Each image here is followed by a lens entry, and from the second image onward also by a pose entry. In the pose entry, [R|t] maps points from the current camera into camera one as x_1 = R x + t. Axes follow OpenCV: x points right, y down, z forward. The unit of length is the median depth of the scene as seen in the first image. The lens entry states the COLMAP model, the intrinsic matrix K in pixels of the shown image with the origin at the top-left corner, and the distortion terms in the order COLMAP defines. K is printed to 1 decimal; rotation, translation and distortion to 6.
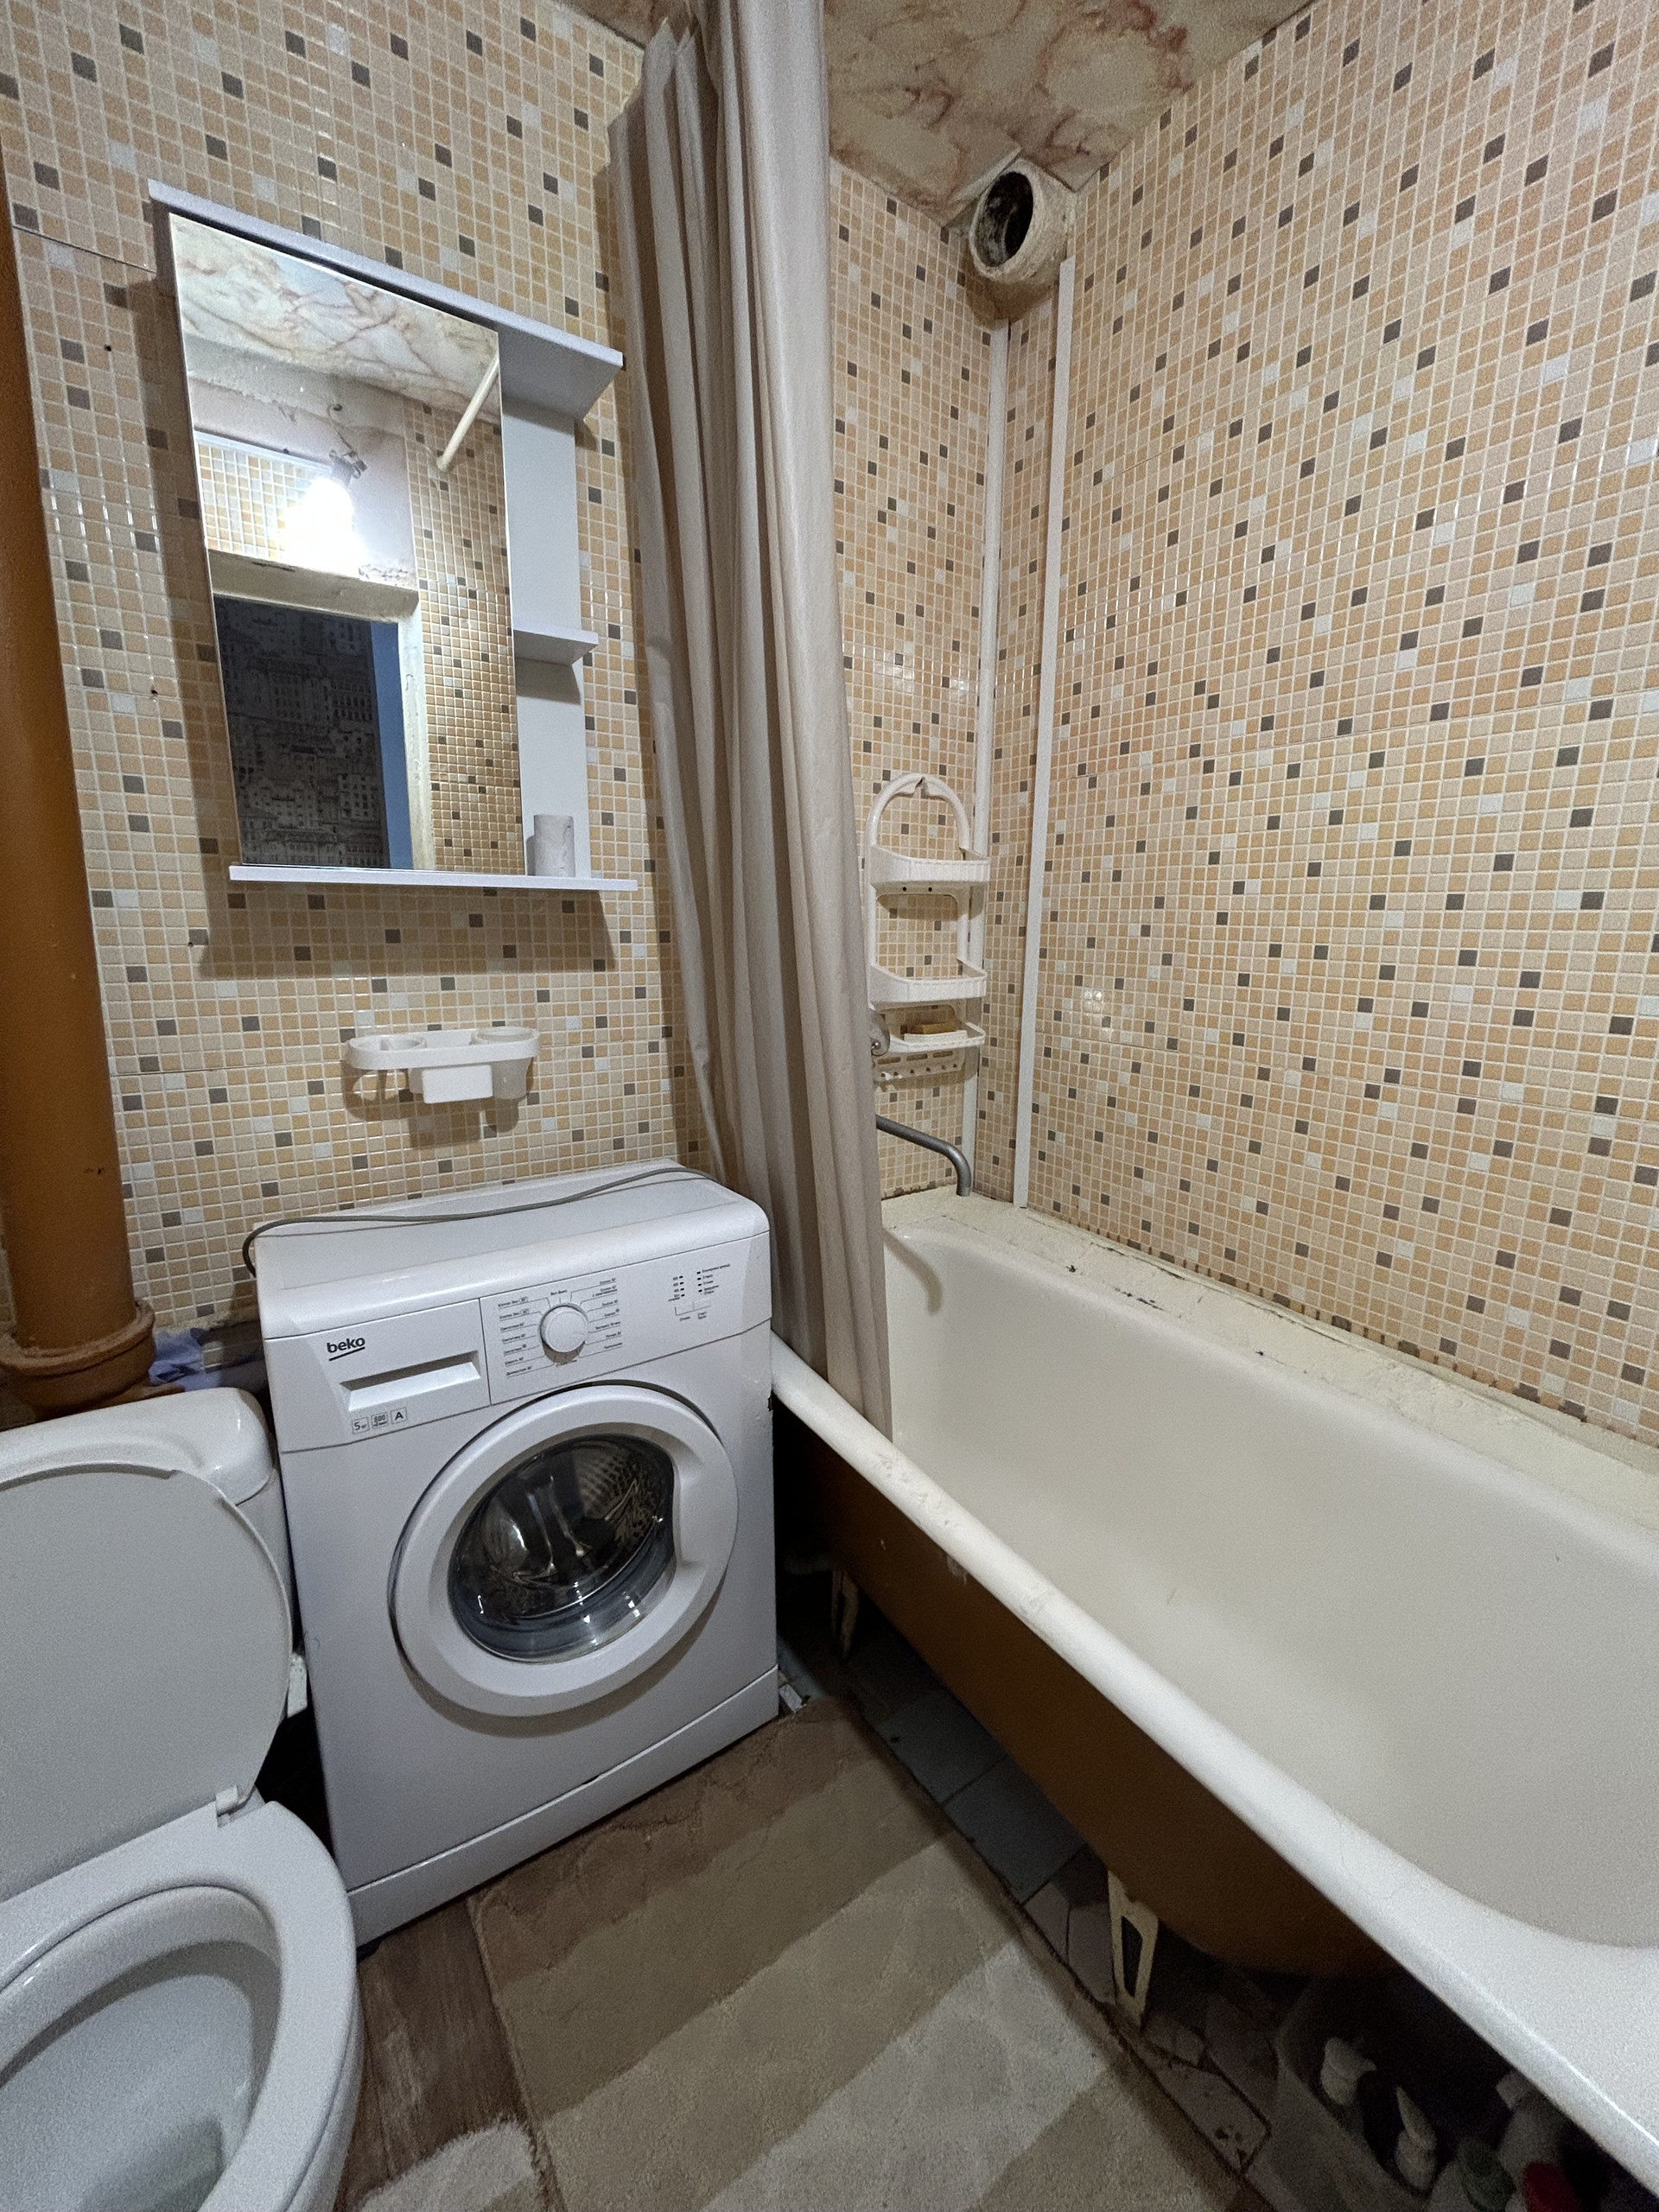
lens RADIAL K [[894.5, 0, 835.1], [0, 894.5, 1110.1], [0, 0, 1]] dist [-0.001135, 0.001720]
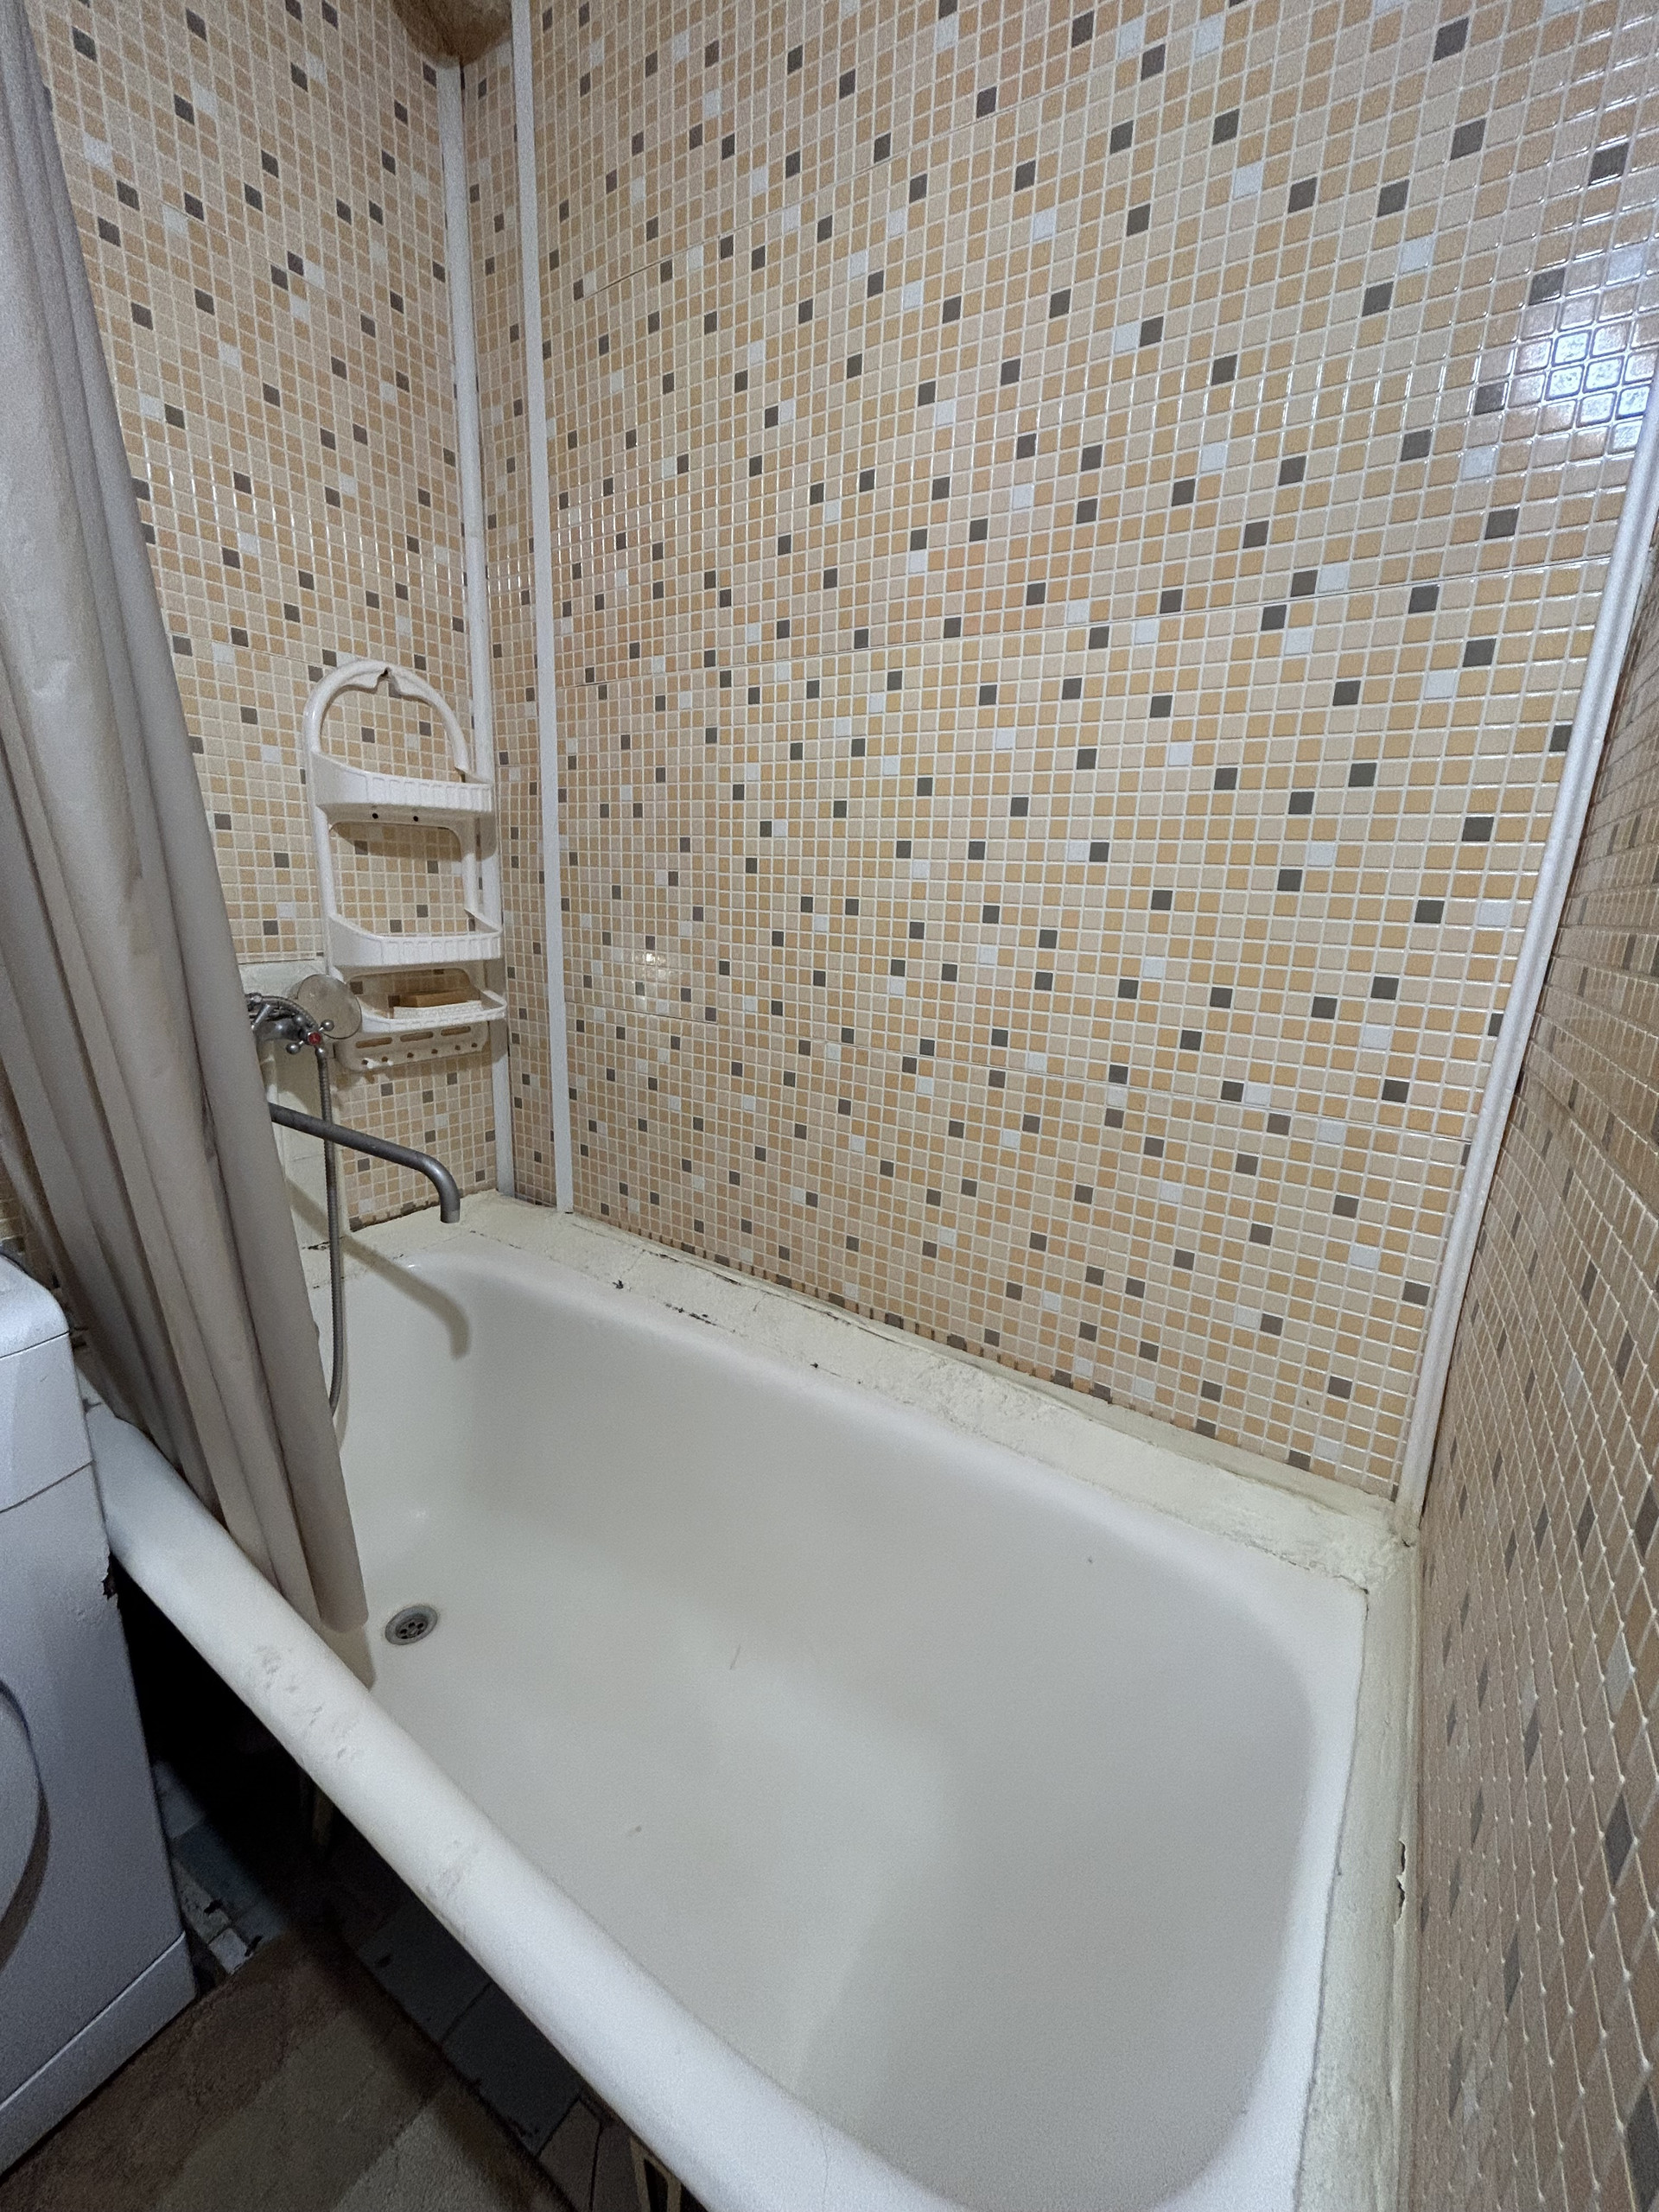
lens RADIAL K [[894.5, 0, 825.9], [0, 894.5, 1115.2], [0, 0, 1]] dist [-0.001135, 0.001720]
pose [[0.926693, -0.068823, 0.369463, 0.178079], [0.050495, 0.996976, 0.059062, -0.025939], [-0.372410, -0.036077, 0.927367, 0.189660]]
